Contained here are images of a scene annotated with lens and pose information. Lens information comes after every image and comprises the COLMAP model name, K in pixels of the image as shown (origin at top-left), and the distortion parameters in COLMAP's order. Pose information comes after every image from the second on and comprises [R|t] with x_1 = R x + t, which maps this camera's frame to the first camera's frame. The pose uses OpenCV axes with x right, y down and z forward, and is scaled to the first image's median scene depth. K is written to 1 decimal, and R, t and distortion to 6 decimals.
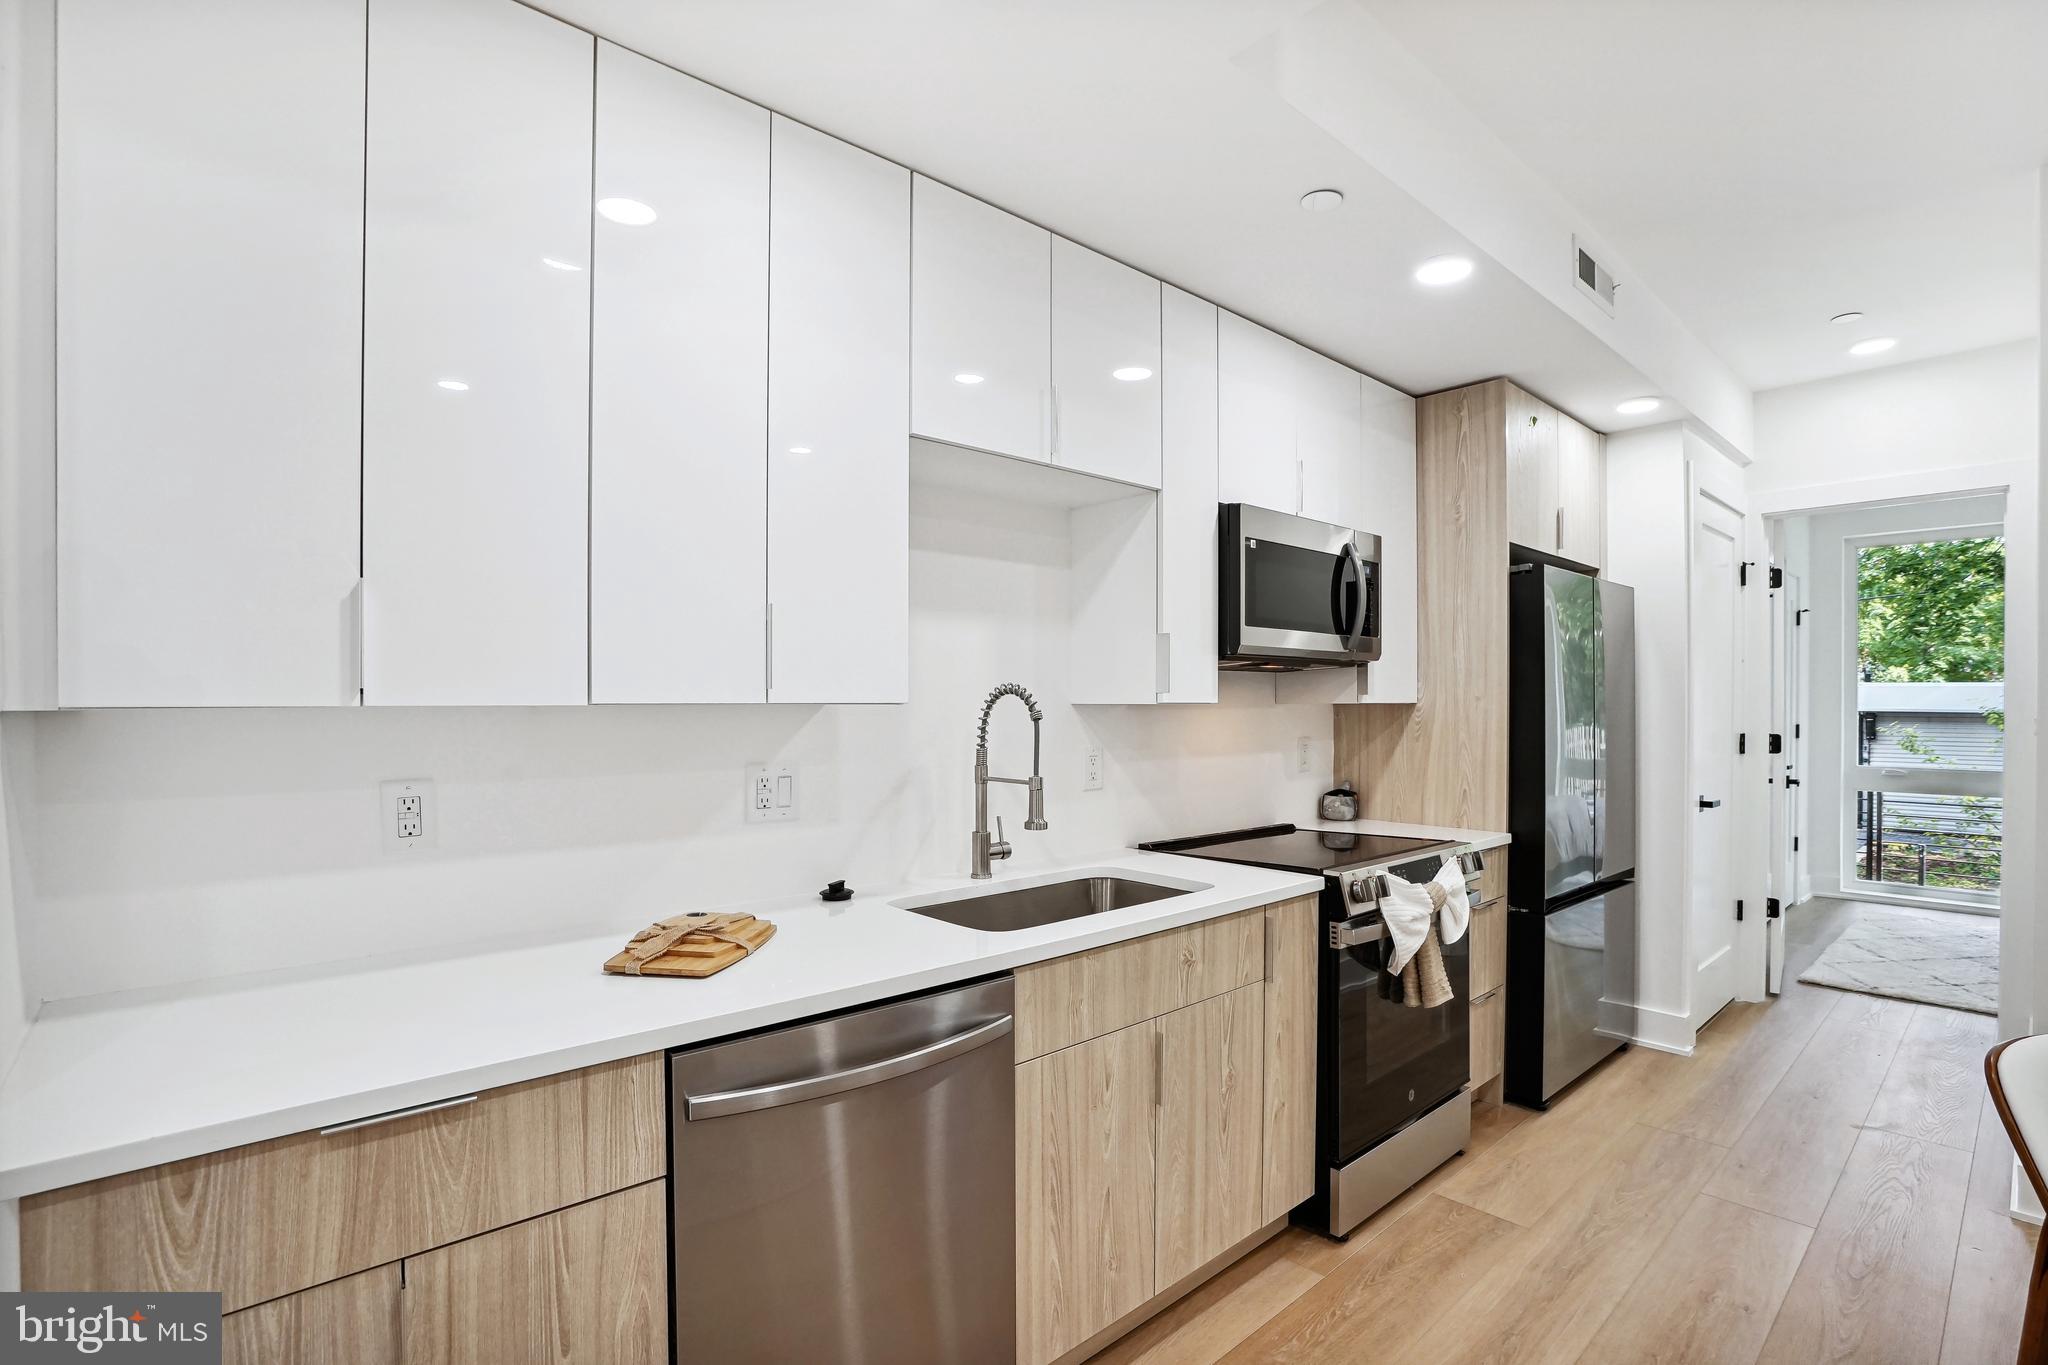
lens RADIAL K [[962.4, 0, 1030.2], [0, 962.4, 719.2], [0, 0, 1]] dist [-0.038317, 0.000209]
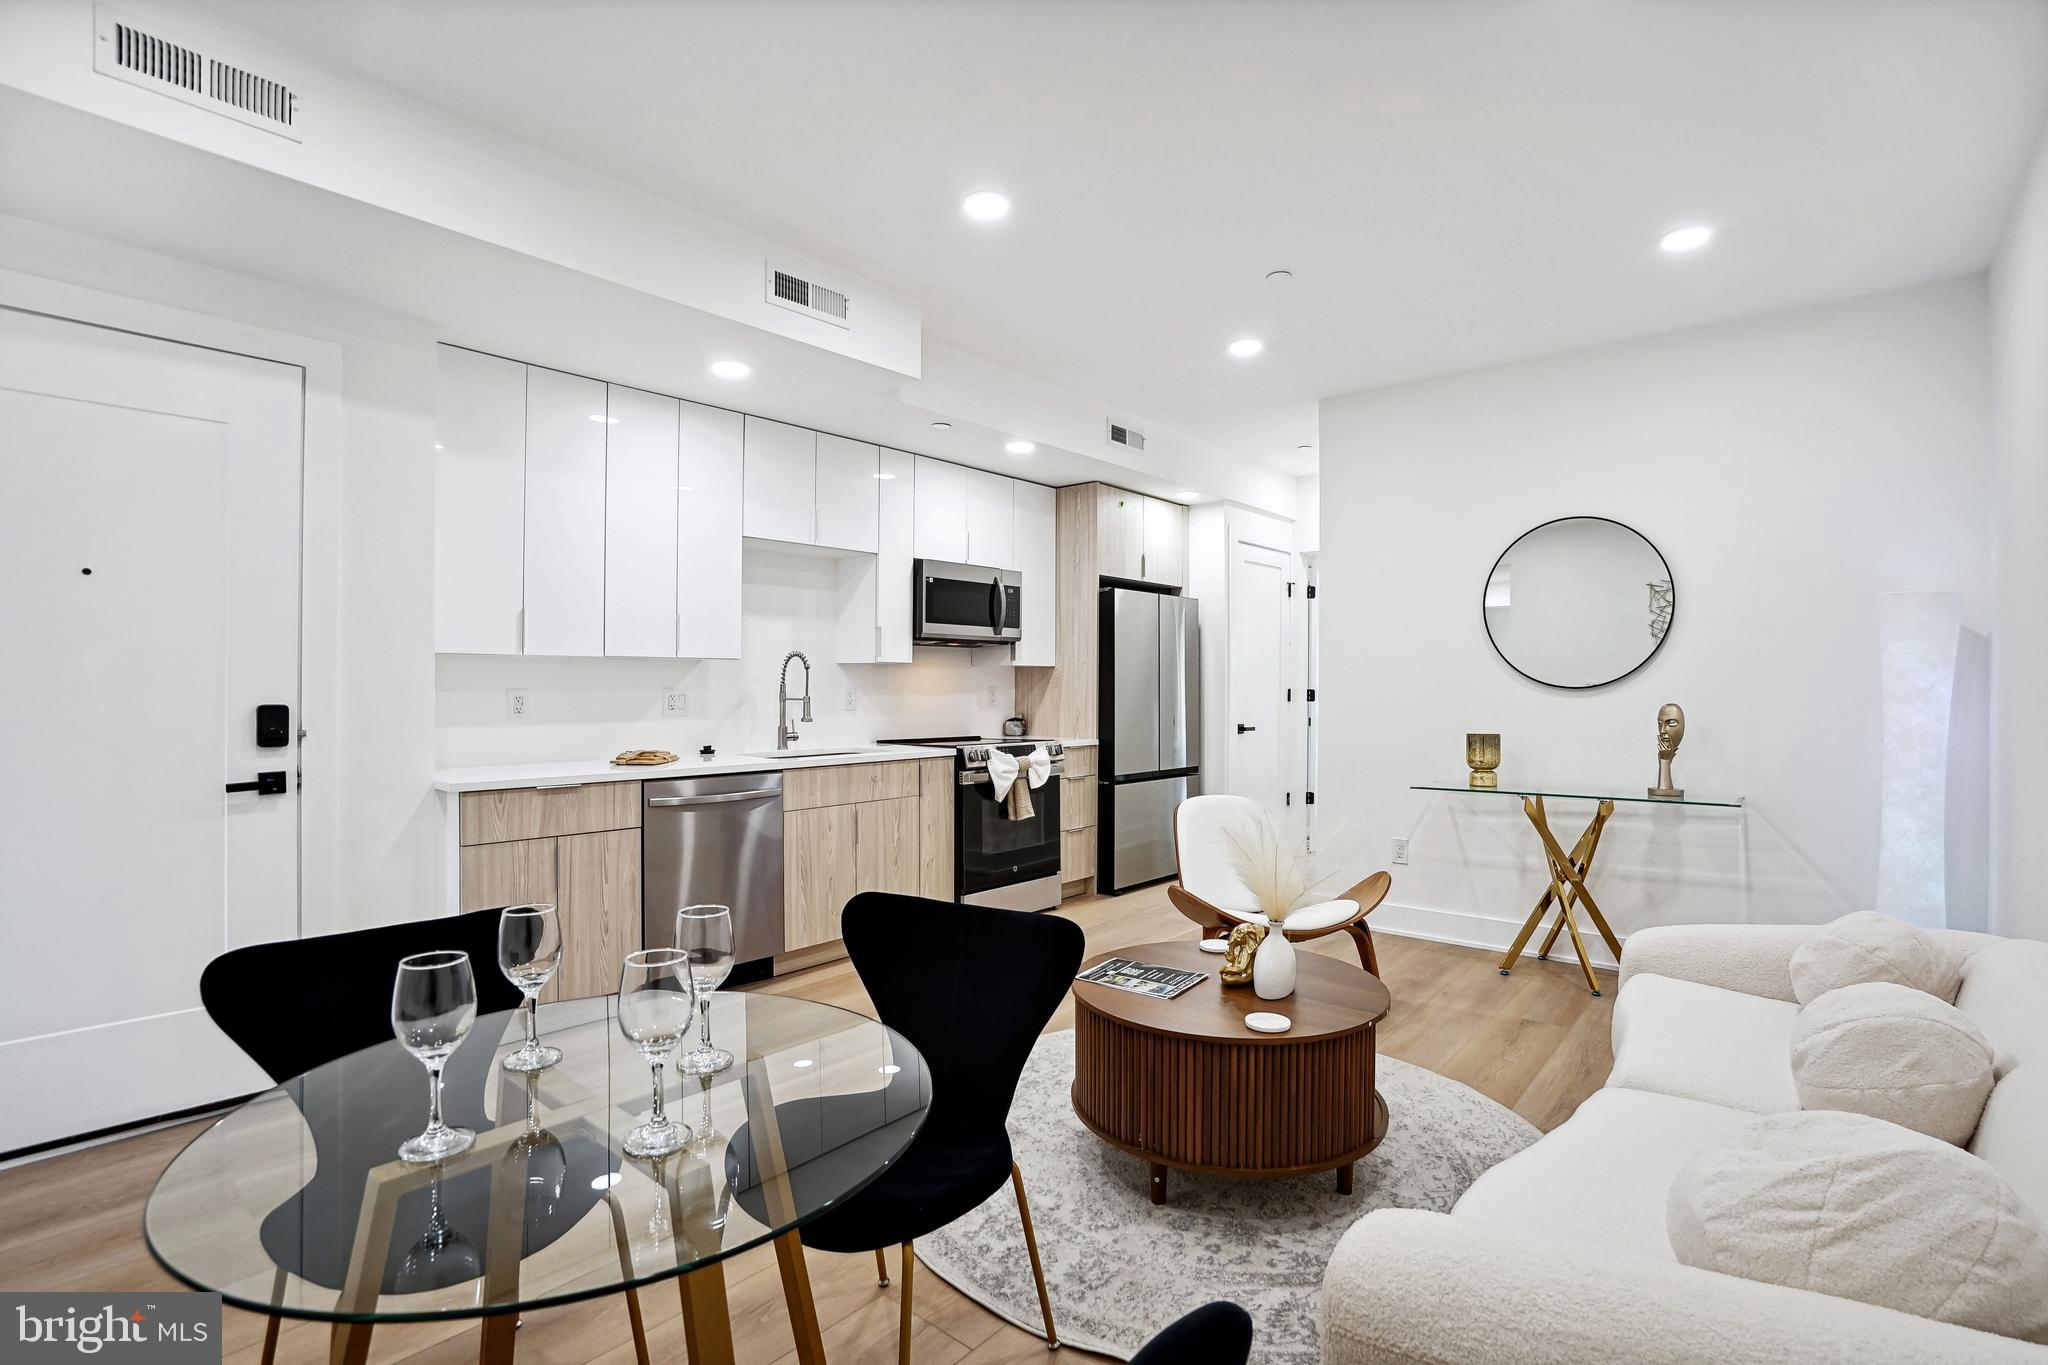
lens RADIAL K [[944.6, 0, 1019.9], [0, 944.6, 680.0], [0, 0, 1]] dist [-0.063851, 0.000271]
pose [[0.993289, 0.003694, 0.115600, 0.209740], [-0.001472, 0.999813, -0.019298, 0.058838], [-0.115650, 0.018998, 0.993108, -0.975835]]
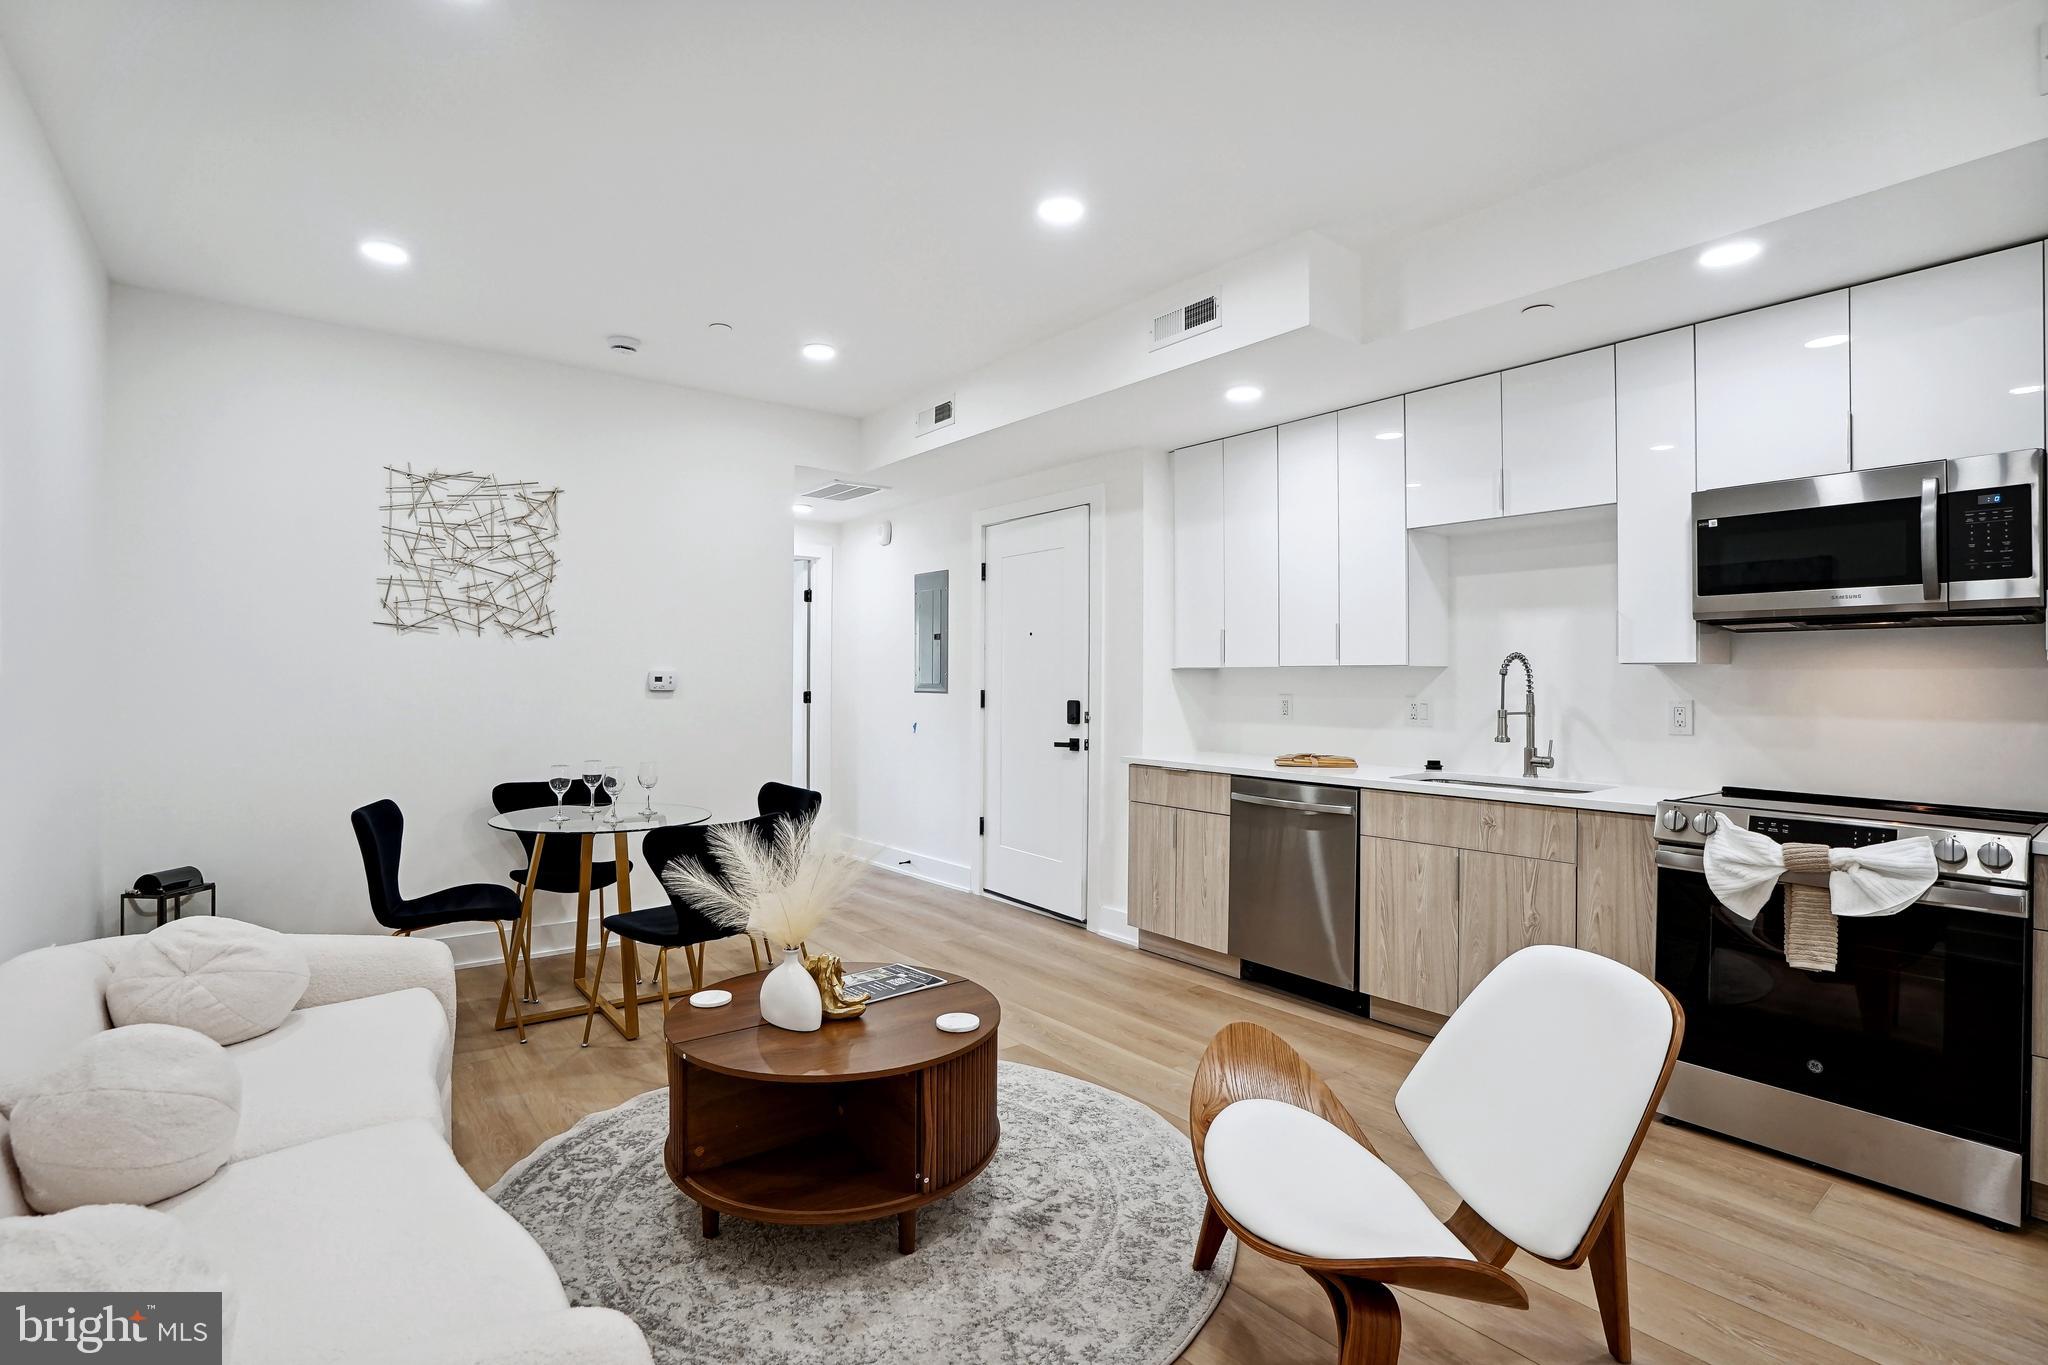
lens RADIAL K [[944.6, 0, 1019.9], [0, 944.6, 680.0], [0, 0, 1]] dist [-0.063851, 0.000271]
pose [[-0.075068, -0.001607, -0.997177, 1.502959], [-0.023920, 0.999714, 0.000190, 0.027443], [0.996892, 0.023867, -0.075085, 0.284723]]
